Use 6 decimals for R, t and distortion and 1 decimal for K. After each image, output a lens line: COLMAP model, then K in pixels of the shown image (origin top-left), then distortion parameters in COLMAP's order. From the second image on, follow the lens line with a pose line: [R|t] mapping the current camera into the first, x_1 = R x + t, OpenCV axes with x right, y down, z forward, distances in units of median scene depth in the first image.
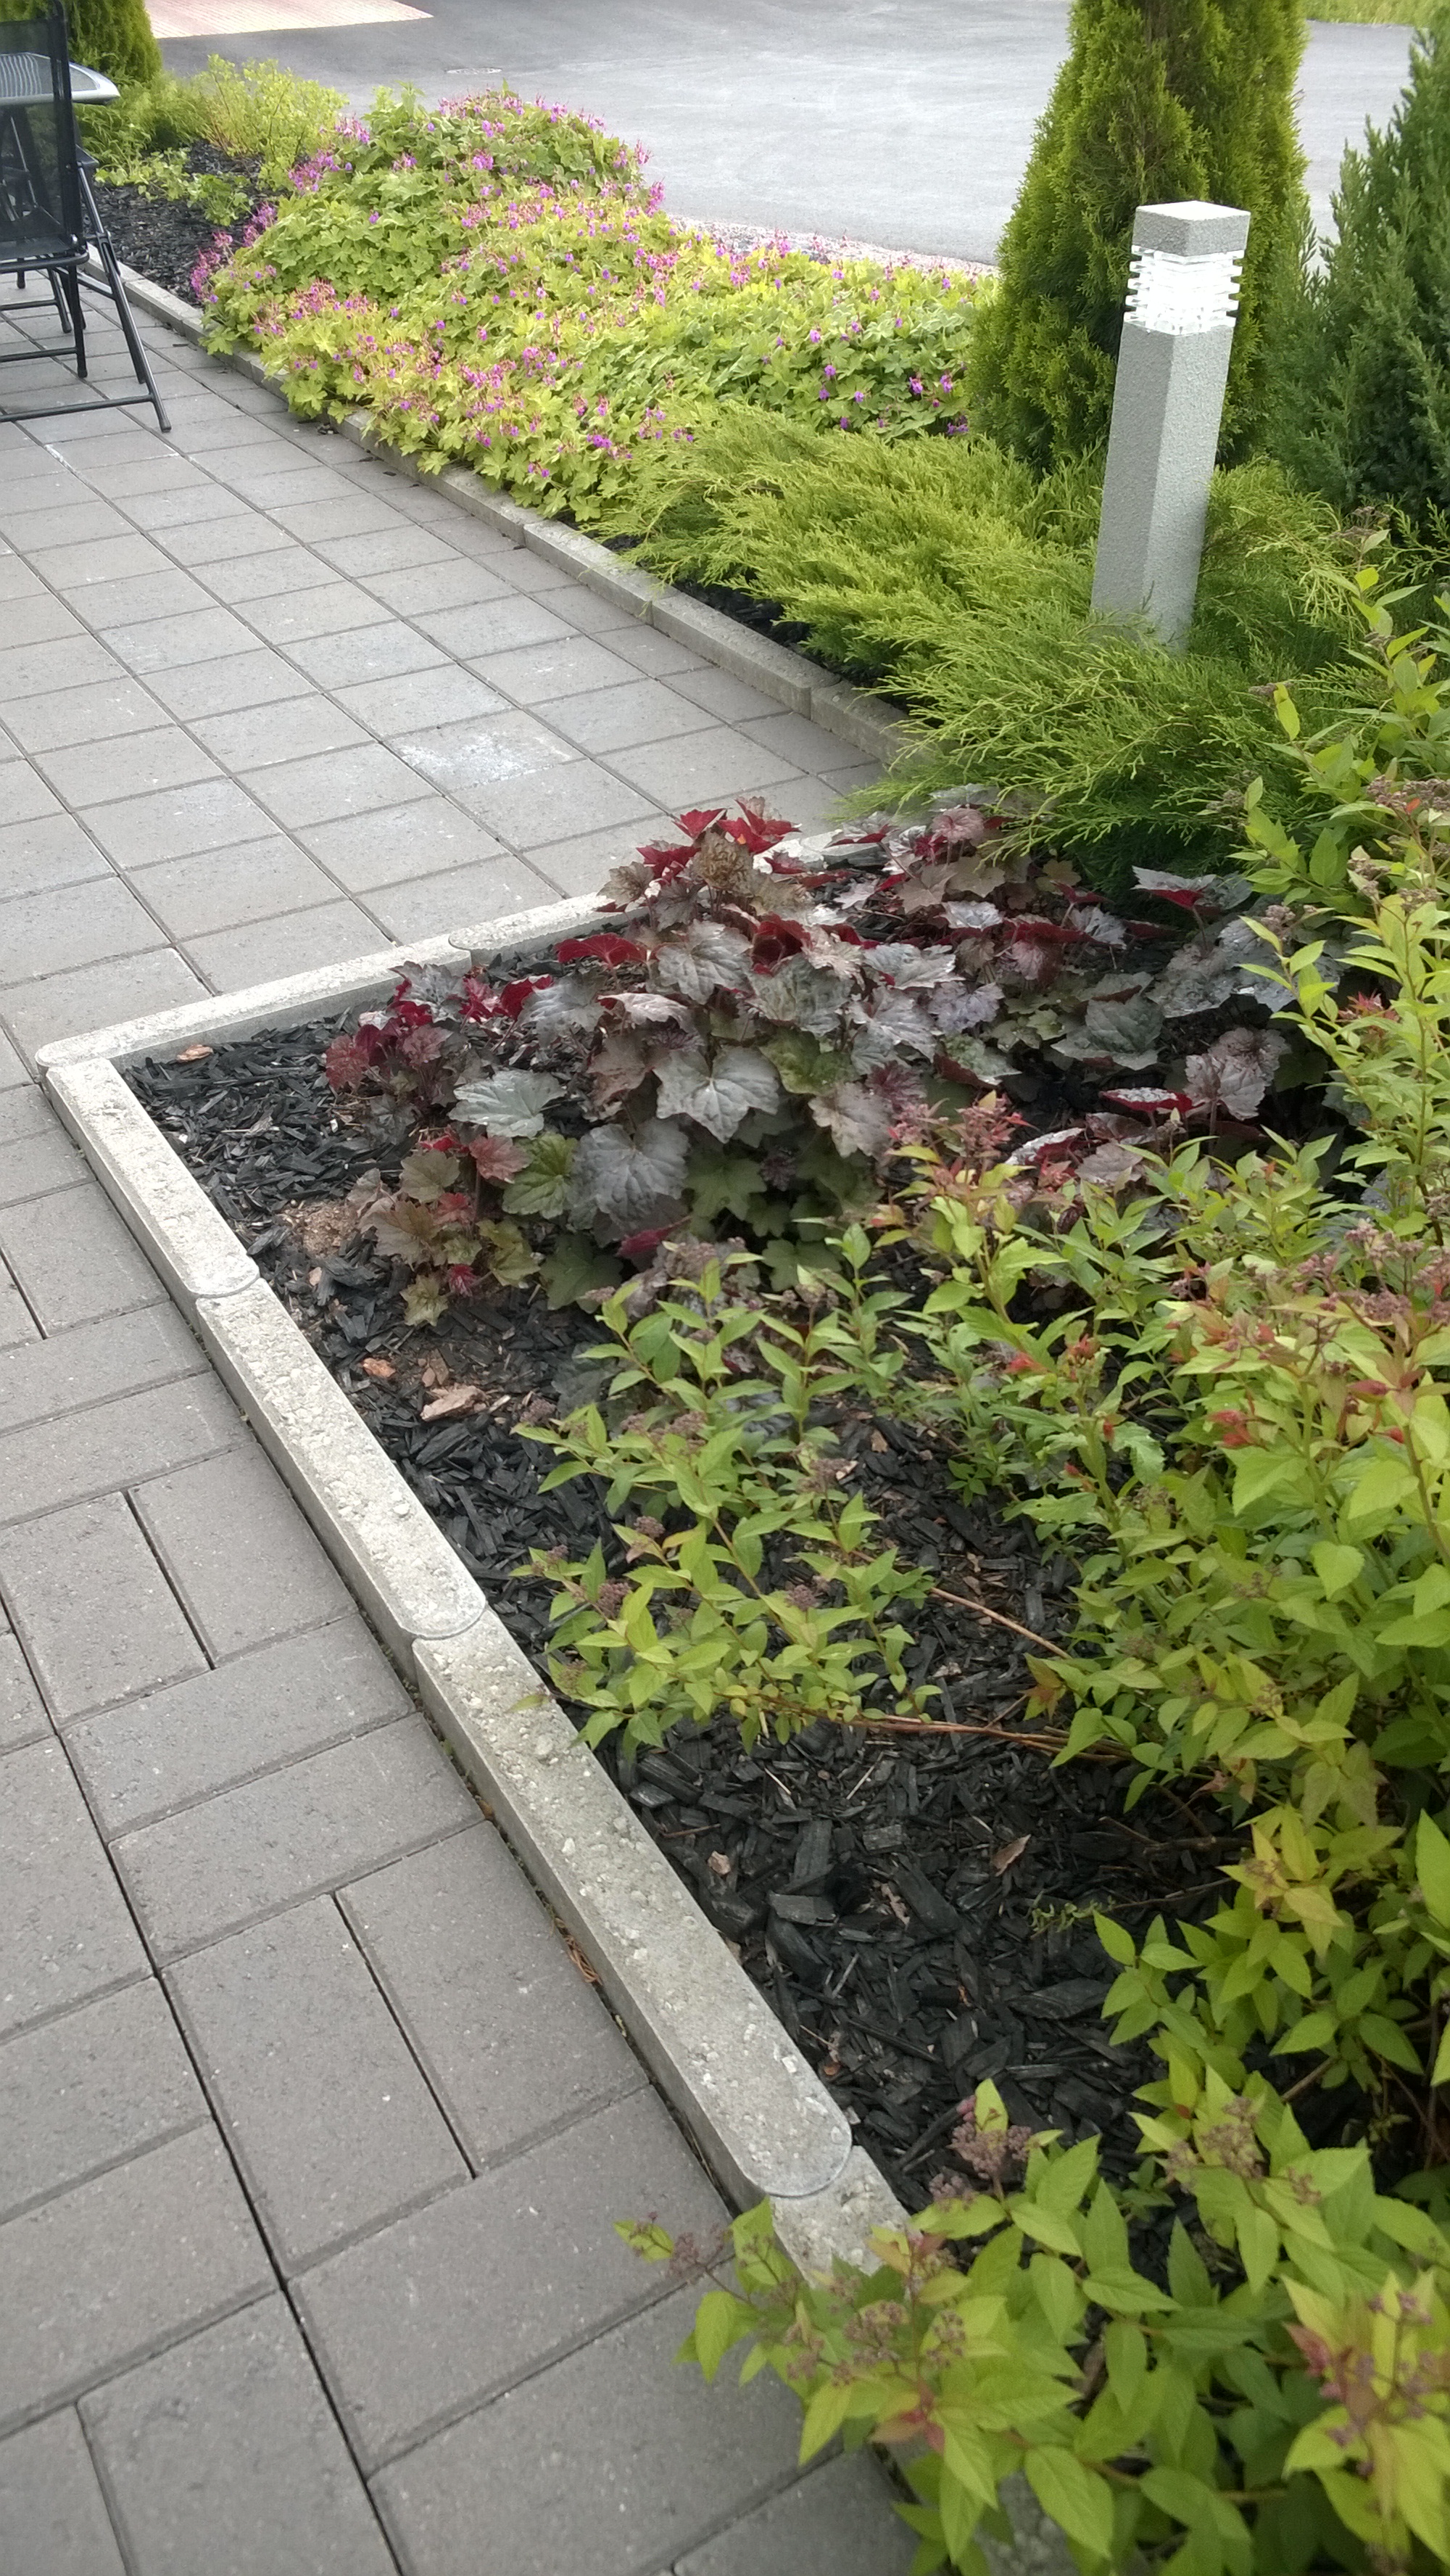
lens RADIAL K [[1948.0, 0, 722.1], [0, 1948.0, 1291.5], [0, 0, 1]] dist [-0.000888, 0.001326]
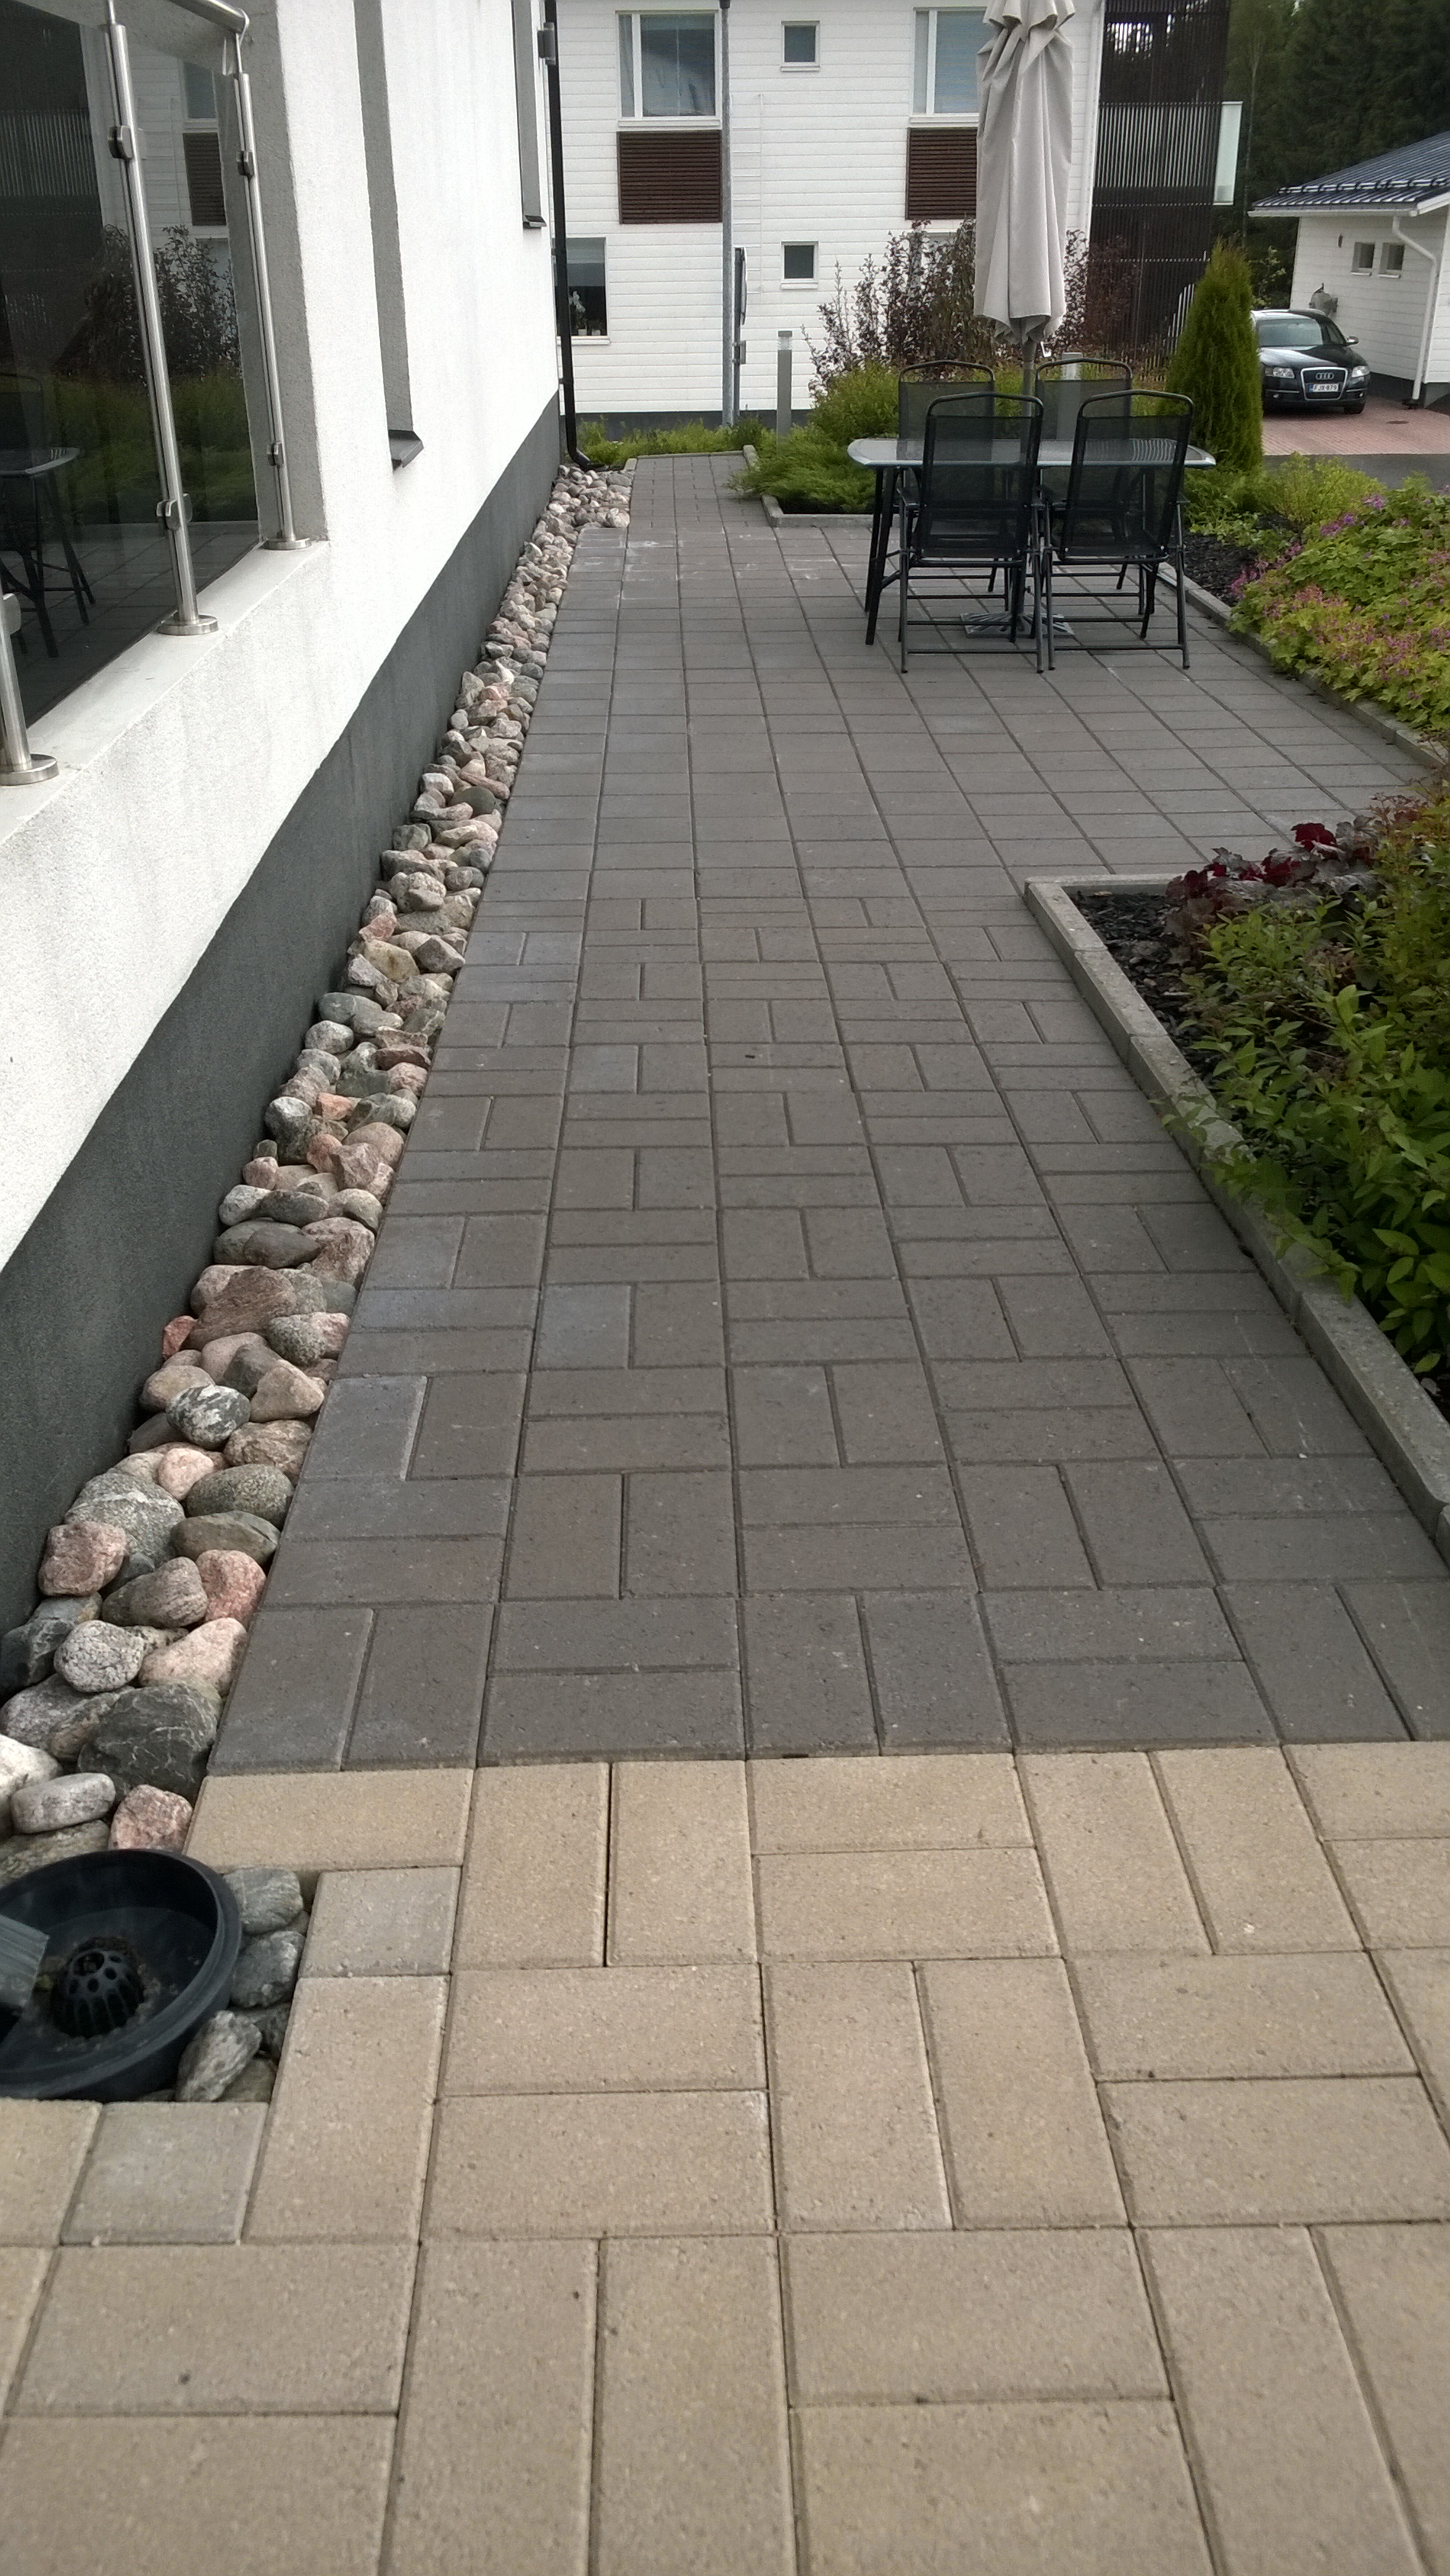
lens RADIAL K [[1948.0, 0, 724.6], [0, 1948.0, 1285.0], [0, 0, 1]] dist [-0.000888, 0.001326]
pose [[0.875769, 0.231379, -0.423665, 0.155290], [-0.300365, 0.948245, -0.103020, 0.280703], [0.377902, 0.217476, 0.899941, -0.399768]]
